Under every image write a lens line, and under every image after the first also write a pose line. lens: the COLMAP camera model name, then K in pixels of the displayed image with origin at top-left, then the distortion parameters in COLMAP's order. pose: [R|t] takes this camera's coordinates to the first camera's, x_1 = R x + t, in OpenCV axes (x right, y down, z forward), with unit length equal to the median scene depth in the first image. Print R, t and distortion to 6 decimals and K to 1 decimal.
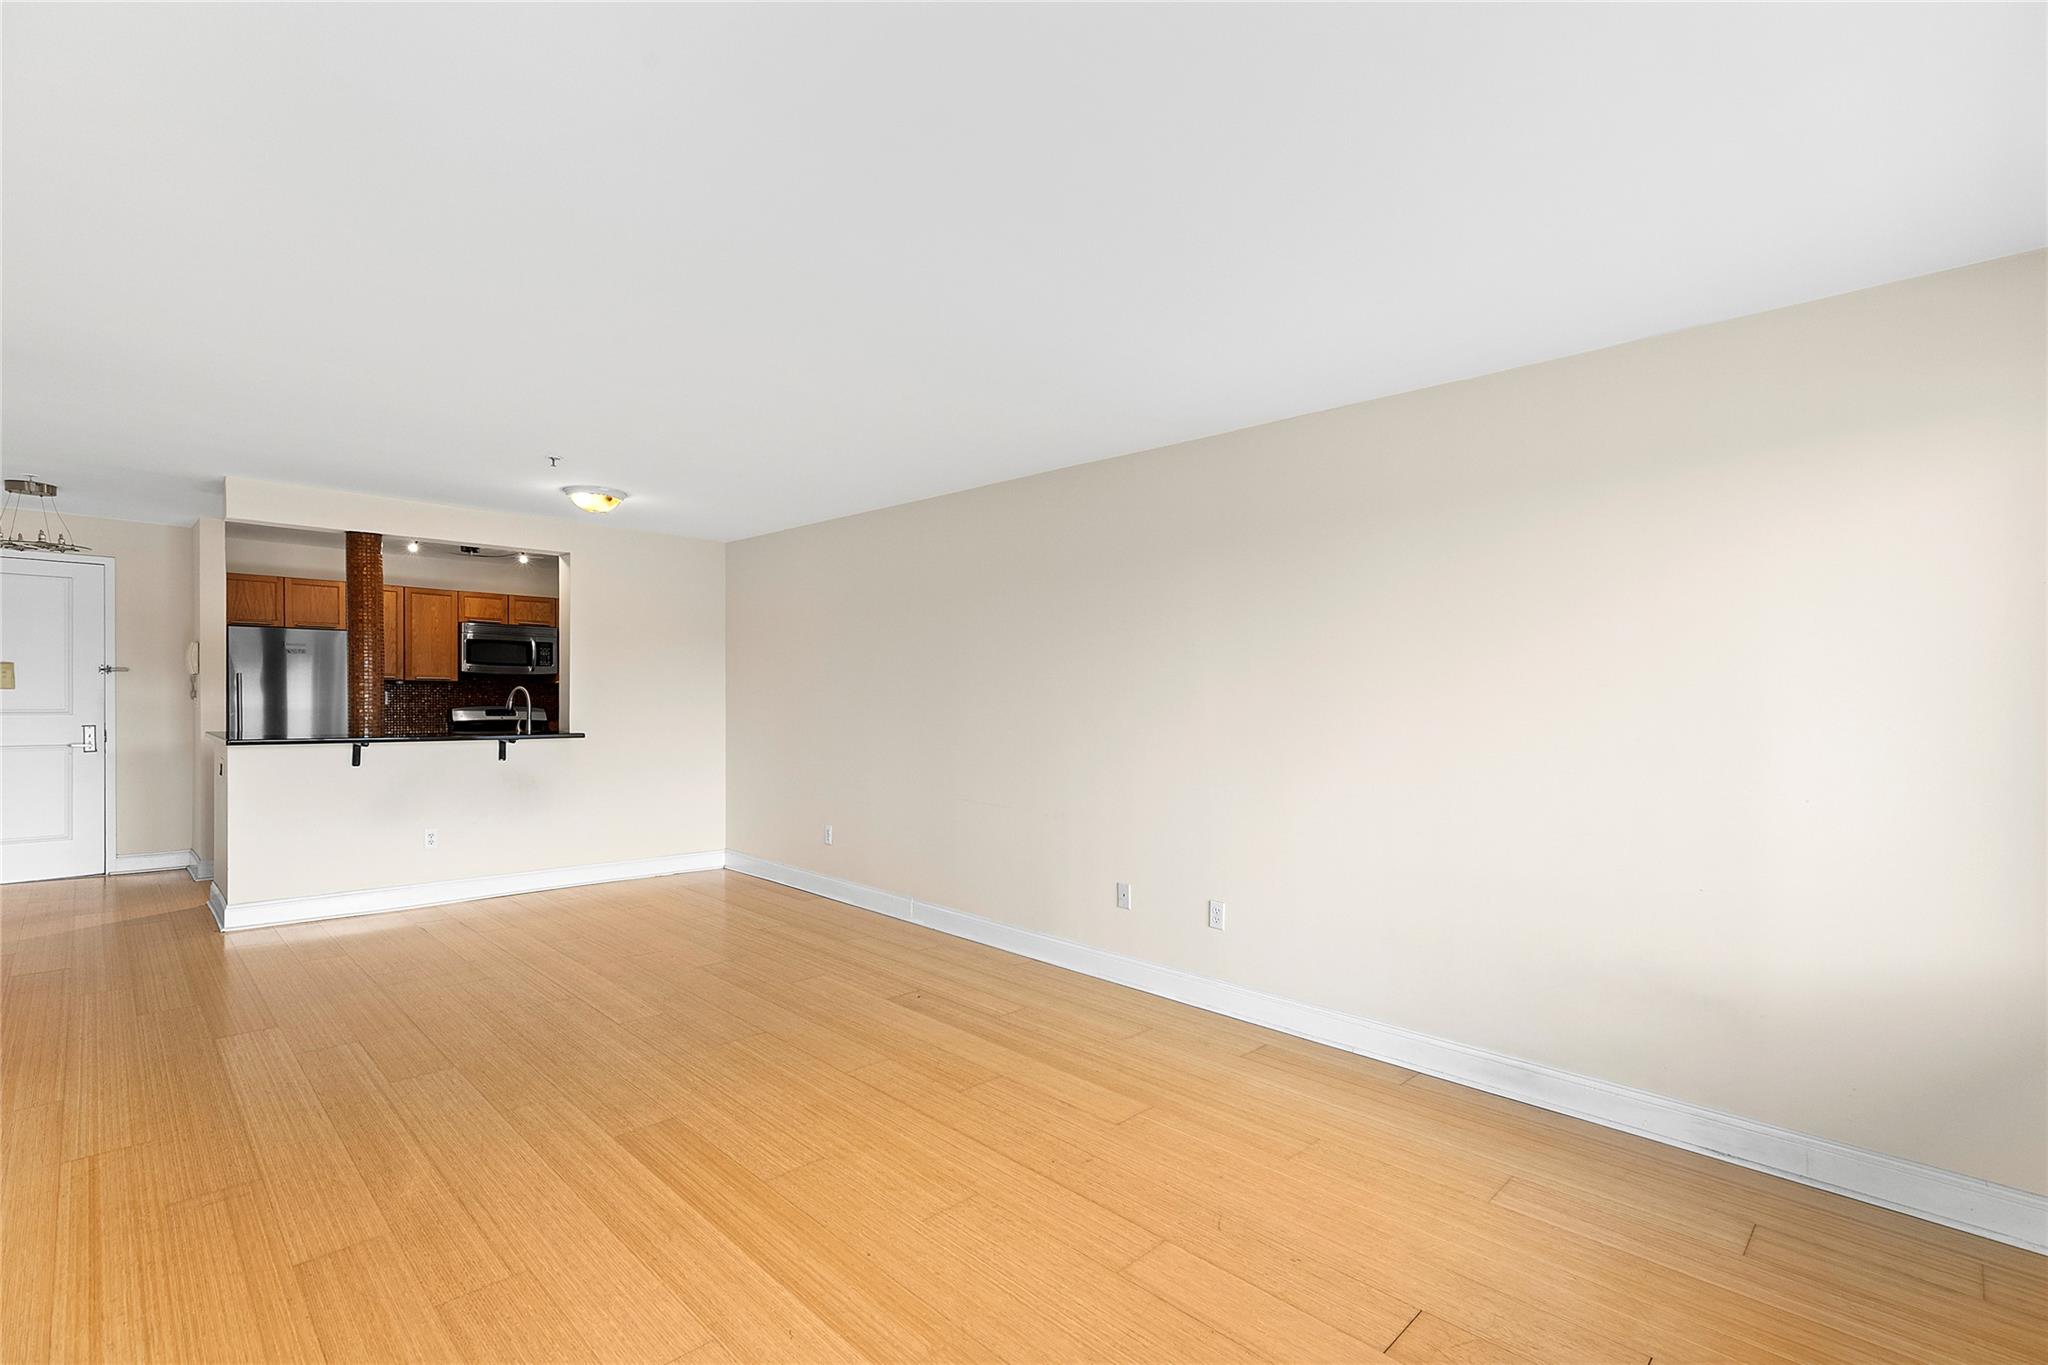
lens RADIAL K [[936.5, 0, 1023.5], [0, 936.5, 692.6], [0, 0, 1]] dist [0.002068, 0.000064]
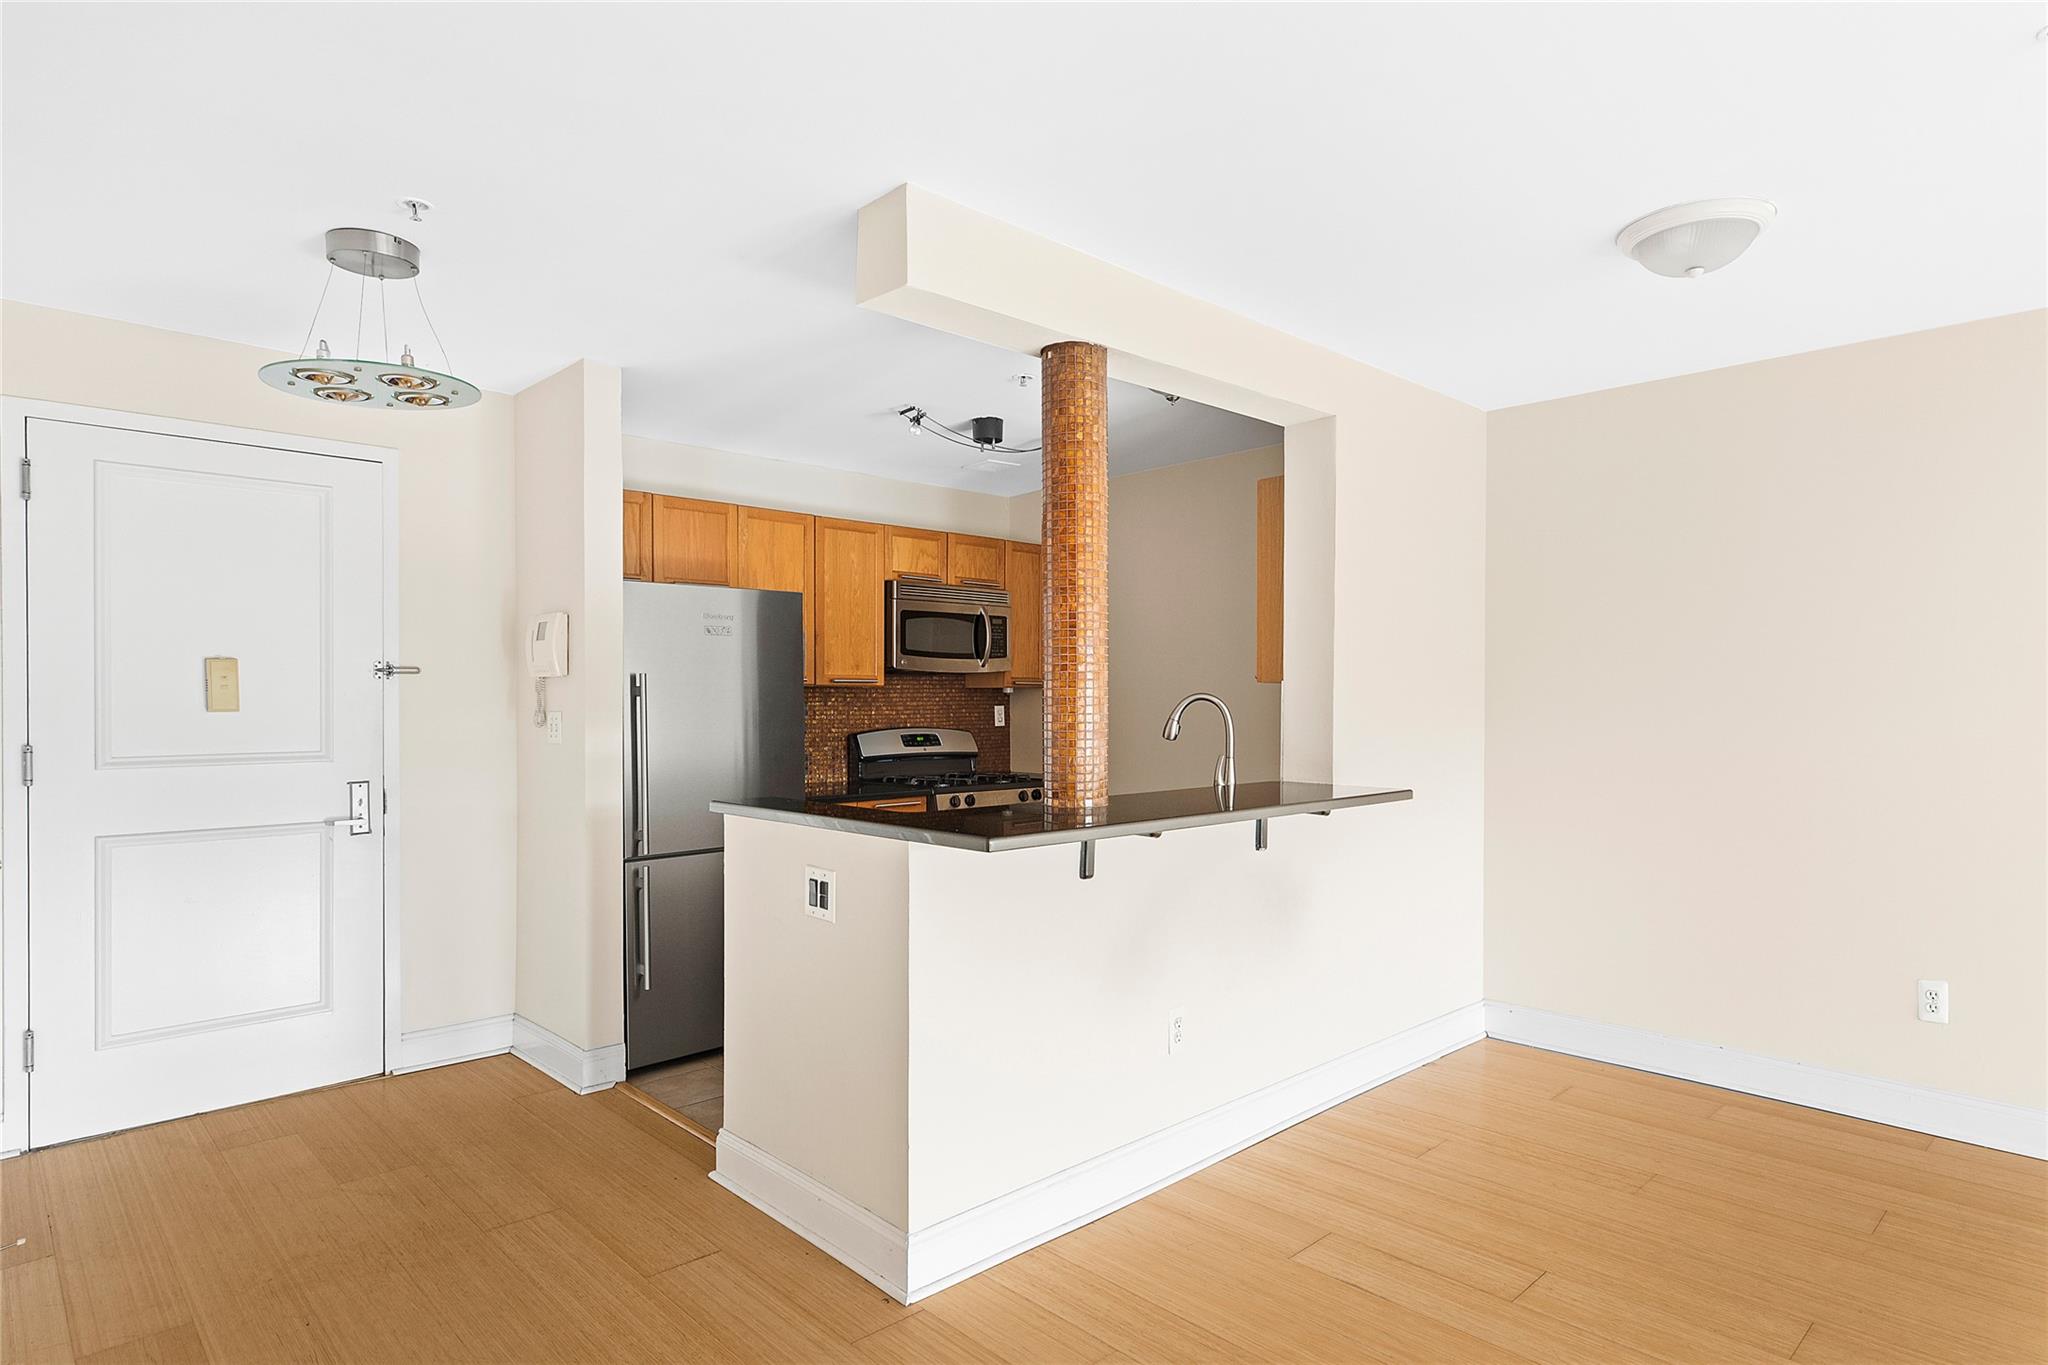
lens RADIAL K [[1121.1, 0, 1018.5], [0, 1121.1, 686.2], [0, 0, 1]] dist [0.000438, 0.000110]
pose [[0.999259, -0.009193, -0.037381, -0.612648], [0.009125, 0.999956, -0.001996, -0.011534], [0.037397, 0.001654, 0.999299, 0.407993]]
